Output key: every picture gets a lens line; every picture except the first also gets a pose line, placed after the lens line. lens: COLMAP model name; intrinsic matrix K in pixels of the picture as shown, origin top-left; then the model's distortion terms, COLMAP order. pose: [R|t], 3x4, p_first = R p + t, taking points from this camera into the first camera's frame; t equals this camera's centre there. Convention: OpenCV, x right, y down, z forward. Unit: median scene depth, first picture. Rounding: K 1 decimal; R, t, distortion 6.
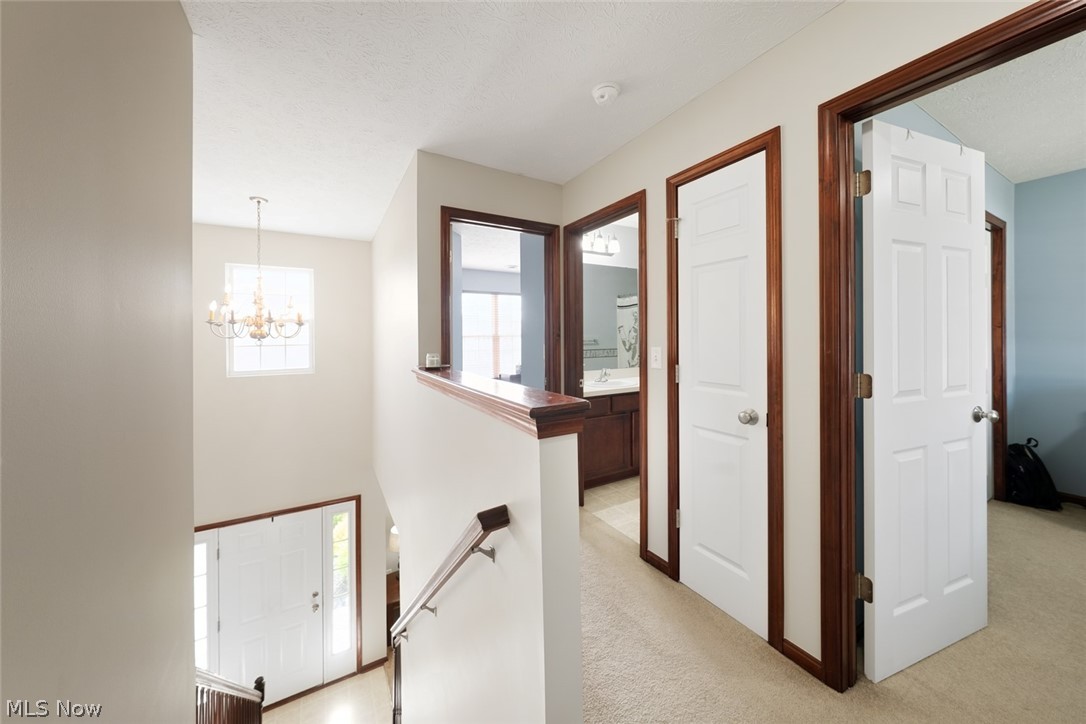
lens RADIAL K [[377.6, 0, 543.5], [0, 377.6, 338.0], [0, 0, 1]] dist [-0.001065, -0.000091]
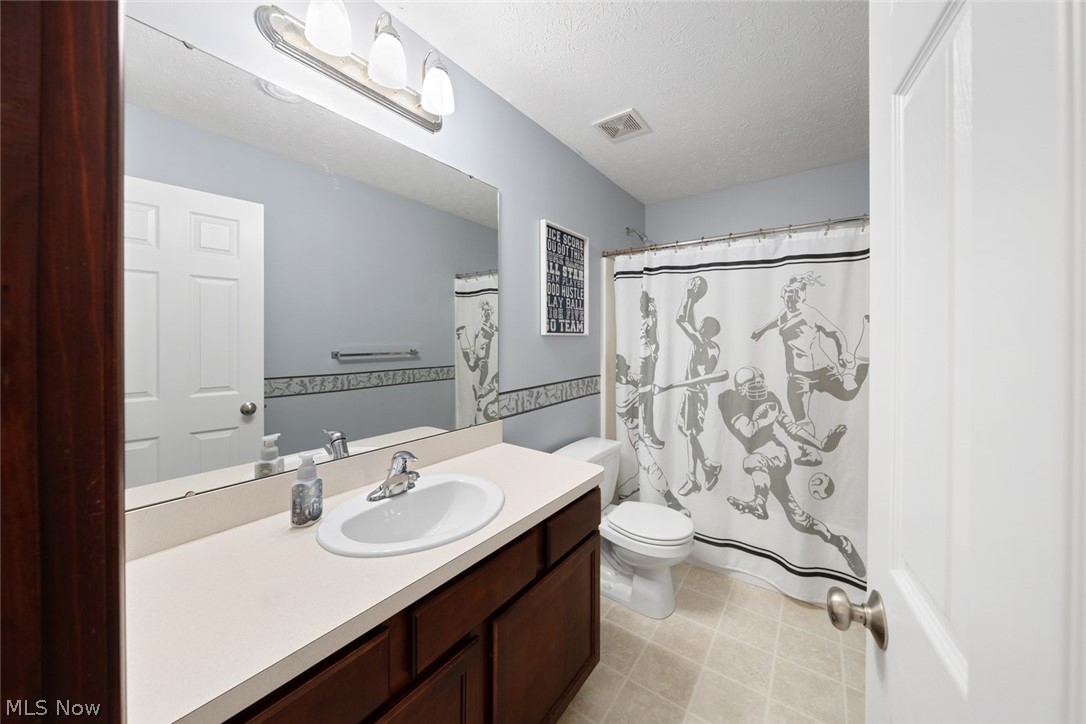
lens RADIAL K [[377.0, 0, 542.1], [0, 377.0, 349.0], [0, 0, 1]] dist [-0.001413, -0.000142]
pose [[0.918109, 0.003511, 0.396313, 0.090965], [-0.009723, 0.999859, 0.013668, -0.006516], [-0.396209, -0.016402, 0.918014, 0.423405]]
